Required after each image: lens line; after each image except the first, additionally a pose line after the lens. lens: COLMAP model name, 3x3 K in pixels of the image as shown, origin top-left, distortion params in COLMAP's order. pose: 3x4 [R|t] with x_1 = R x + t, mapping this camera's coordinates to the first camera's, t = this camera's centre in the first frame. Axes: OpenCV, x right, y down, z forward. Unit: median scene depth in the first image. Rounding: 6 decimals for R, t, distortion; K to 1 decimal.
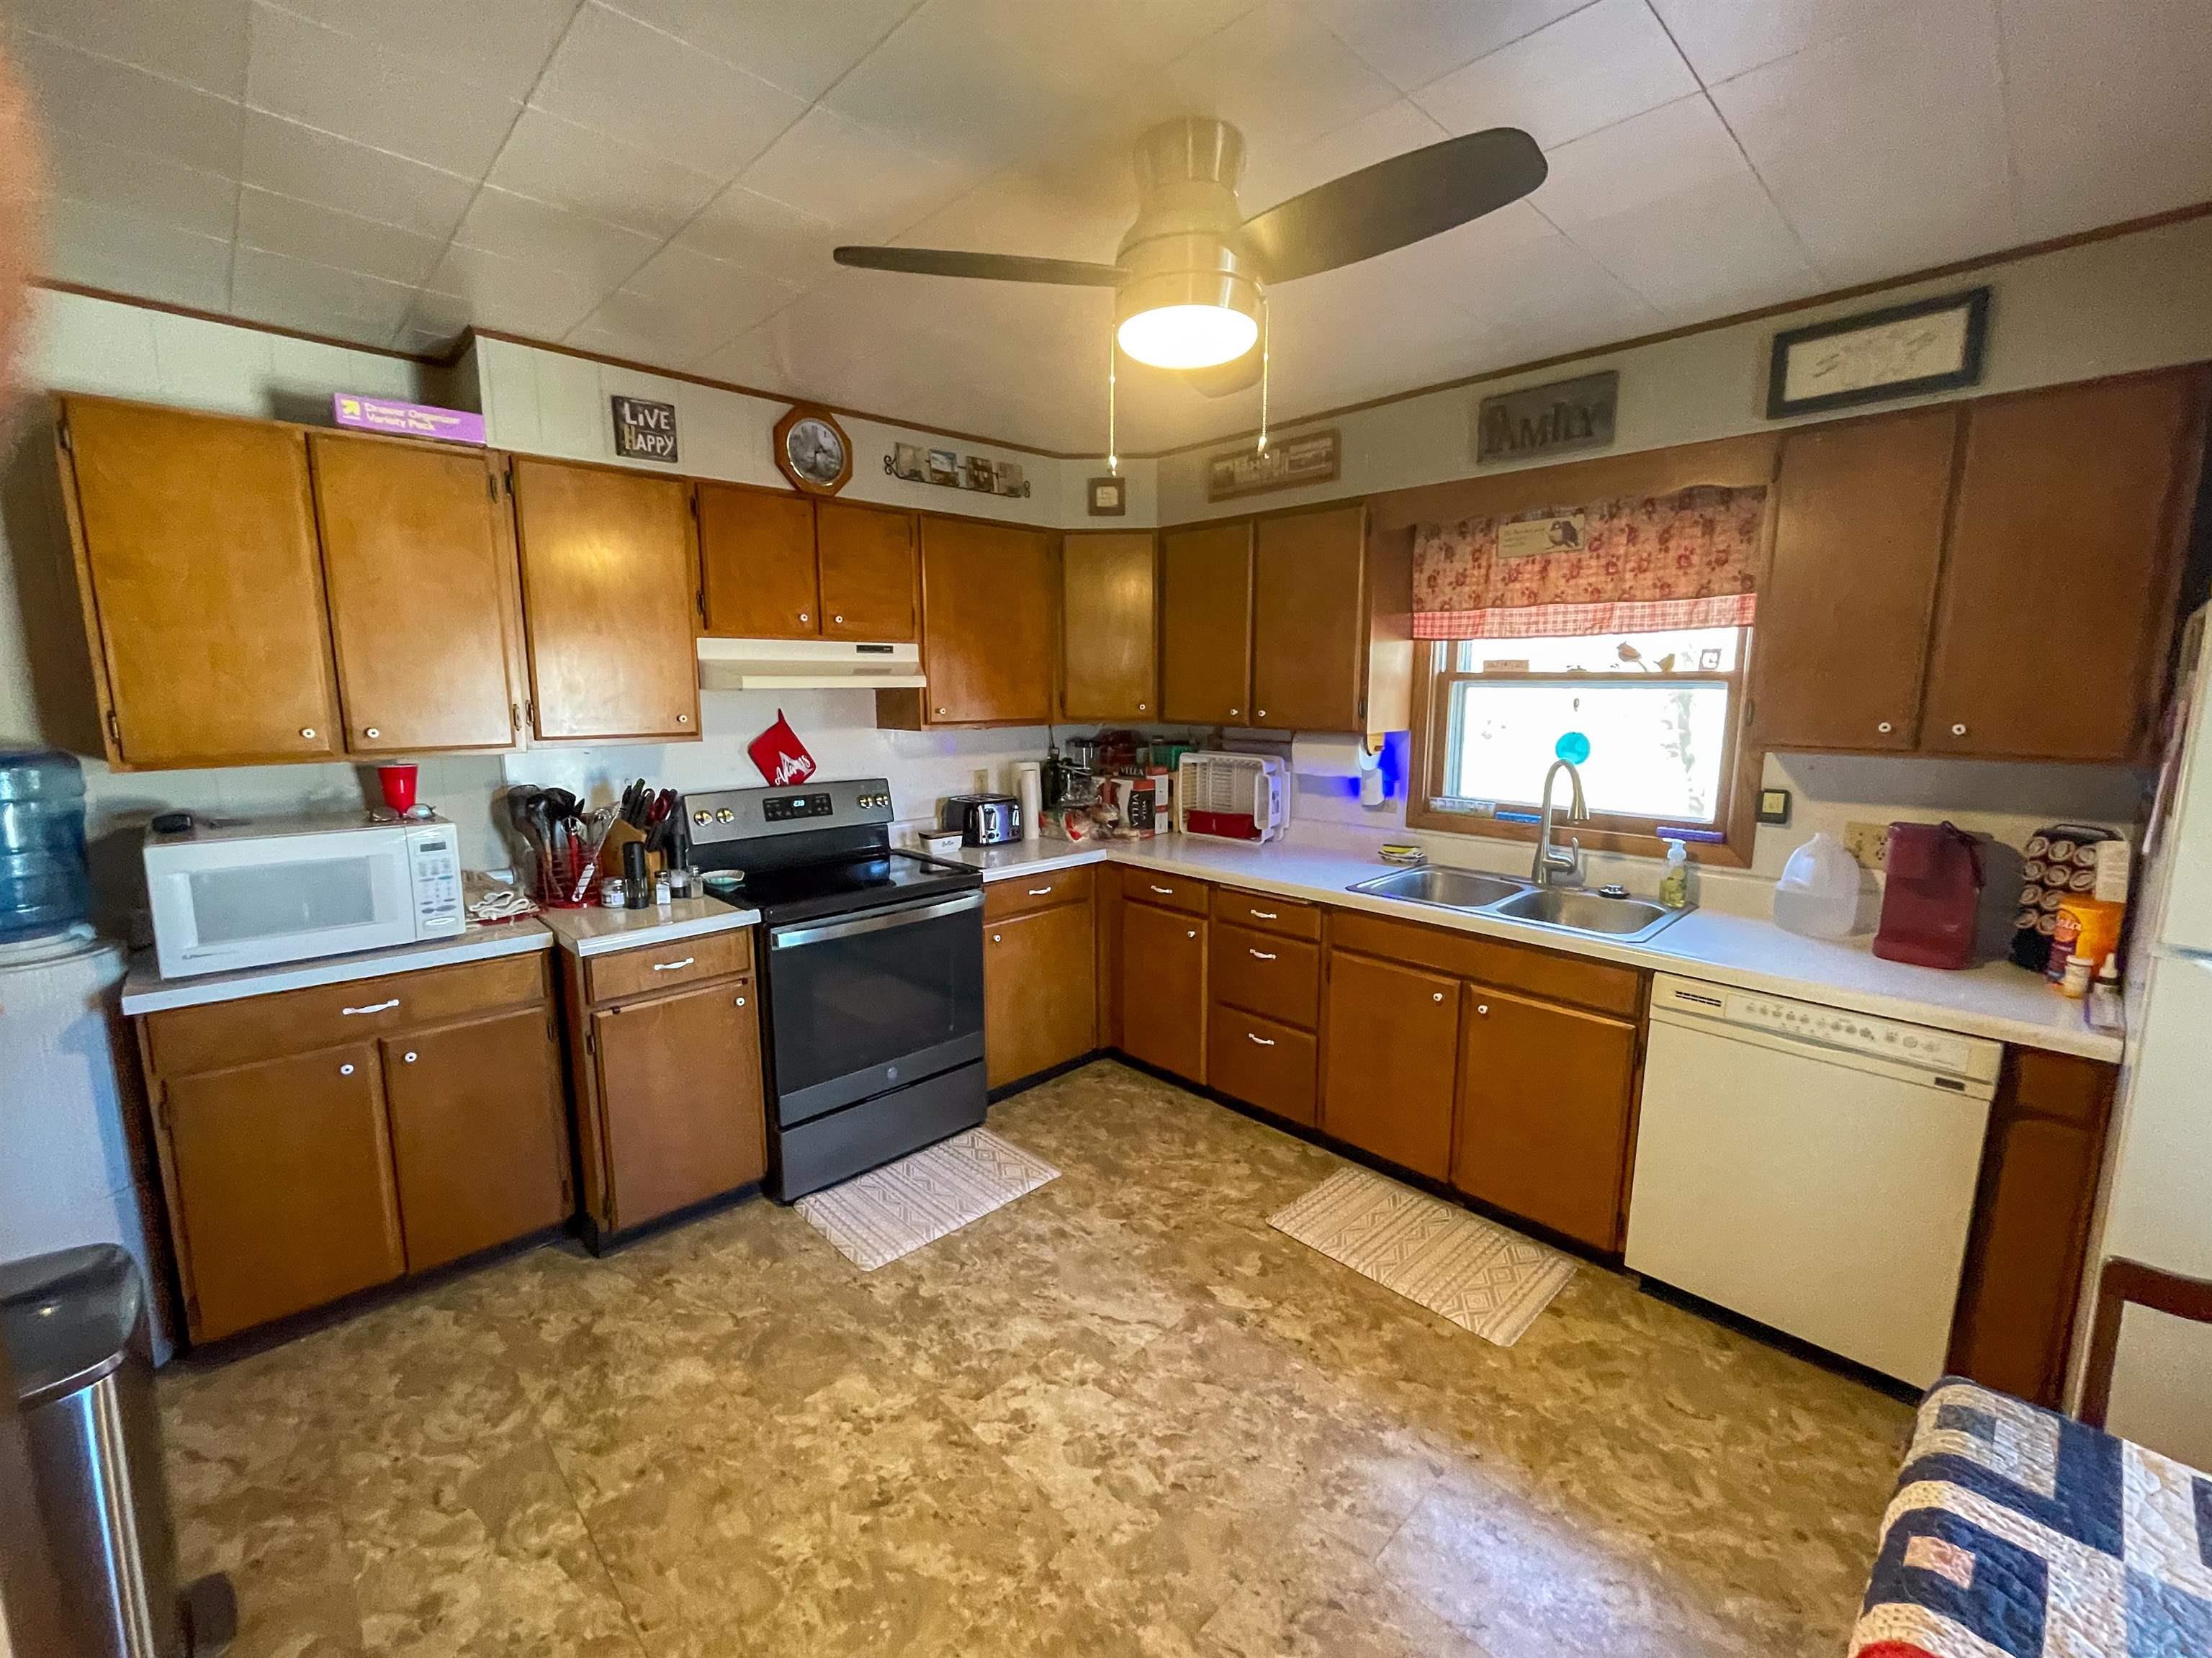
lens RADIAL K [[919.1, 0, 1106.0], [0, 919.1, 829.0], [0, 0, 1]] dist [-0.000078, -0.000255]
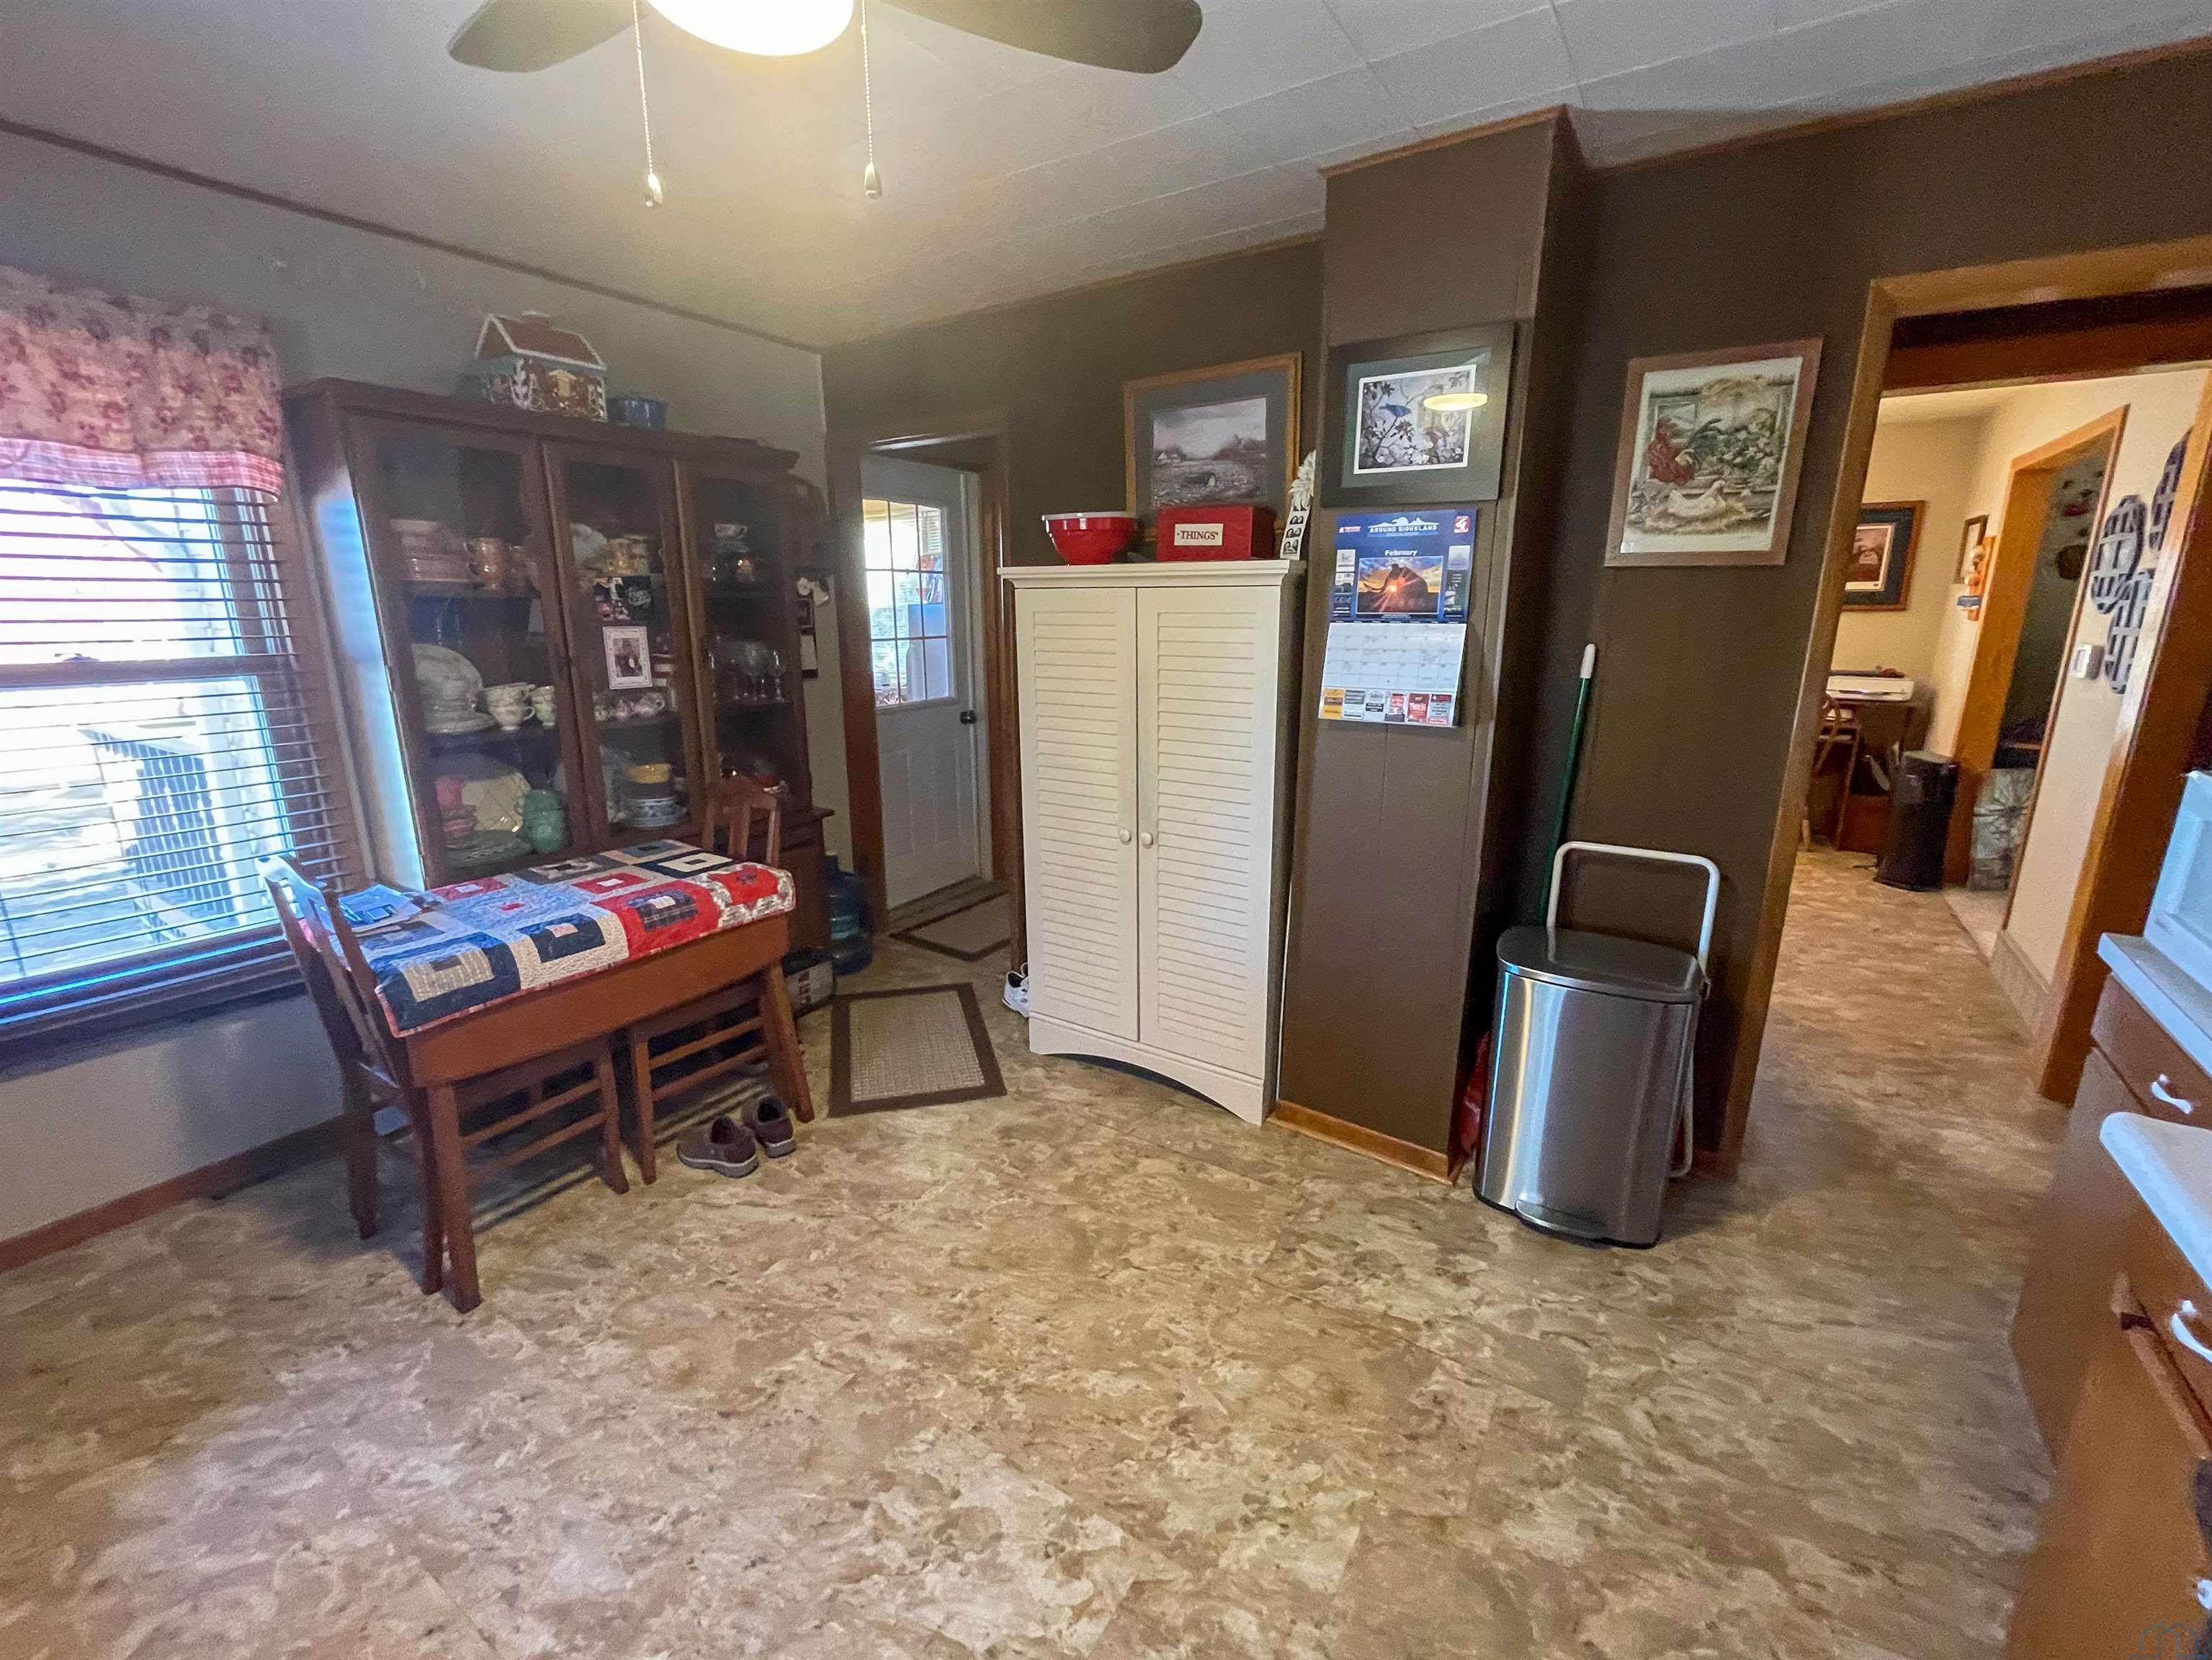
lens RADIAL K [[919.3, 0, 1106.0], [0, 919.3, 830.0], [0, 0, 1]] dist [-0.000078, -0.000255]
pose [[-0.974326, 0.056300, -0.217990, 0.005330], [-0.035043, 0.918507, 0.393850, -0.204563], [0.222399, 0.391377, -0.892952, 1.510611]]
